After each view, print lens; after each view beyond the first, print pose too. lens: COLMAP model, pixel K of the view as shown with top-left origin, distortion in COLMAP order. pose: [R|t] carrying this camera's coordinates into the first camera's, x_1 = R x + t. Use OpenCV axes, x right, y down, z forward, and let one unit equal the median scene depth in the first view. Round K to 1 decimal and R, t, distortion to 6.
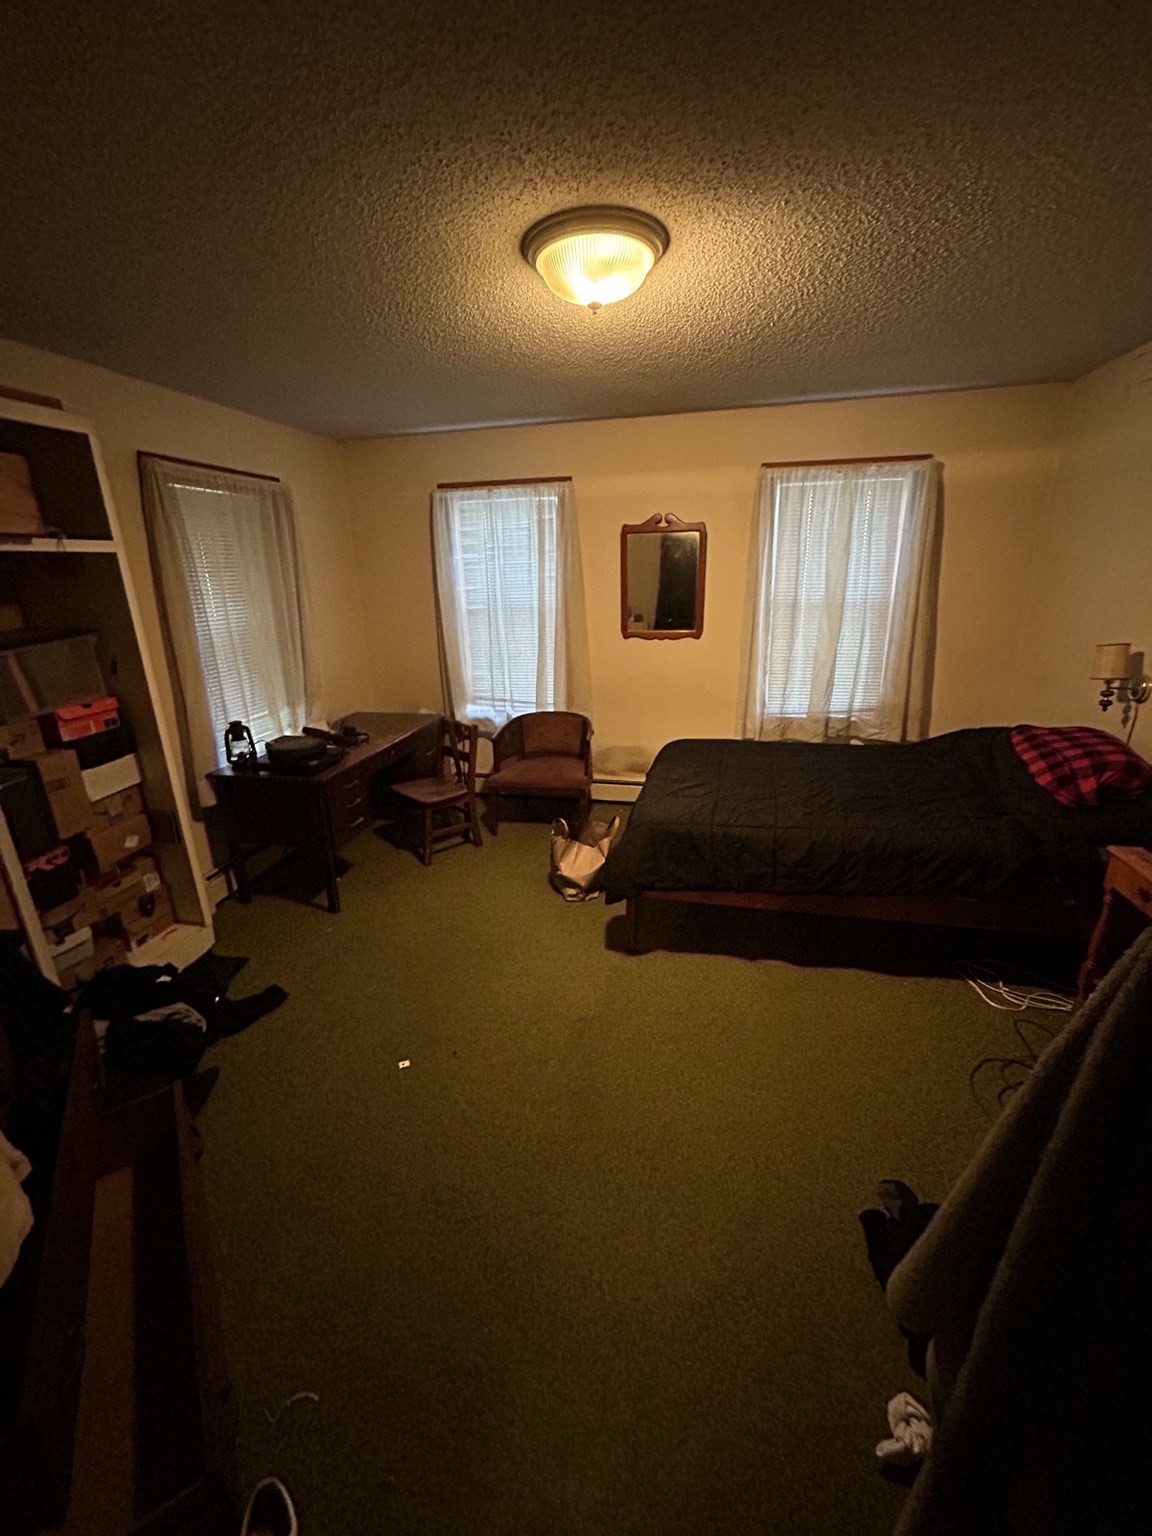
lens RADIAL K [[615.8, 0, 576.1], [0, 615.8, 766.8], [0, 0, 1]] dist [-0.002328, 0.000721]
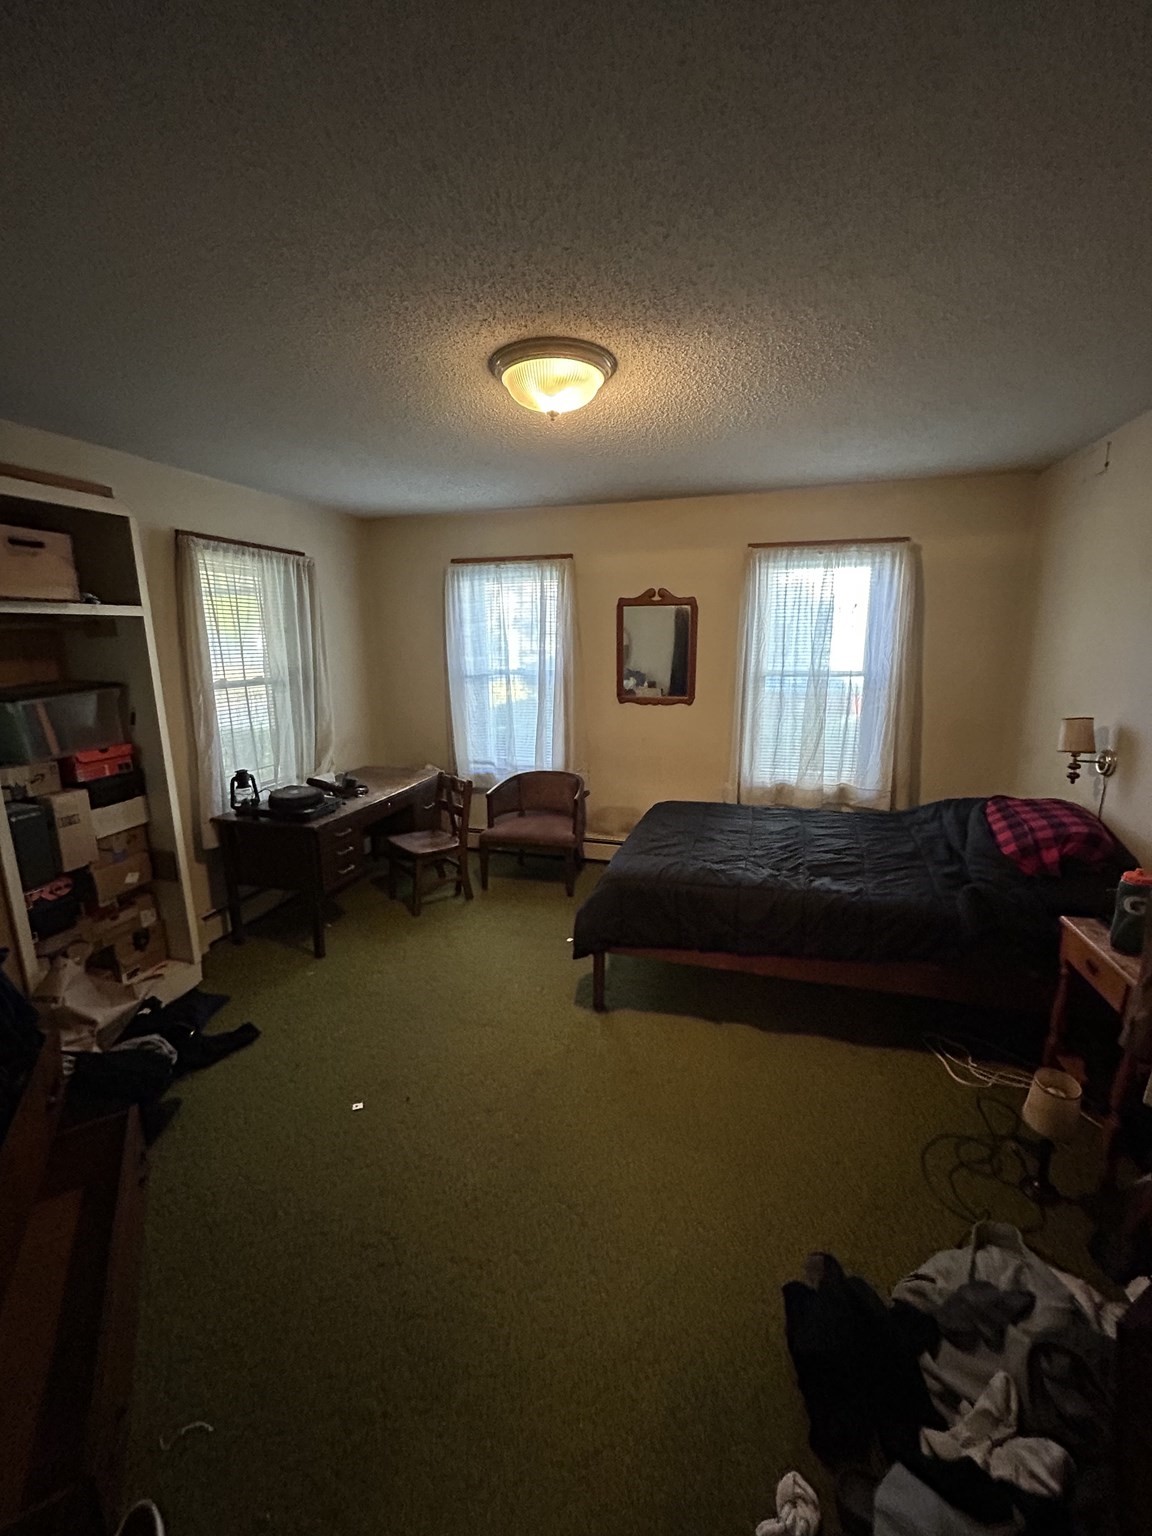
lens RADIAL K [[615.8, 0, 574.8], [0, 615.8, 765.8], [0, 0, 1]] dist [-0.002328, 0.000721]
pose [[0.998127, 0.028169, -0.054310, 0.105752], [-0.033688, 0.994055, -0.103540, 0.013048], [0.051071, 0.105175, 0.993141, -0.047707]]
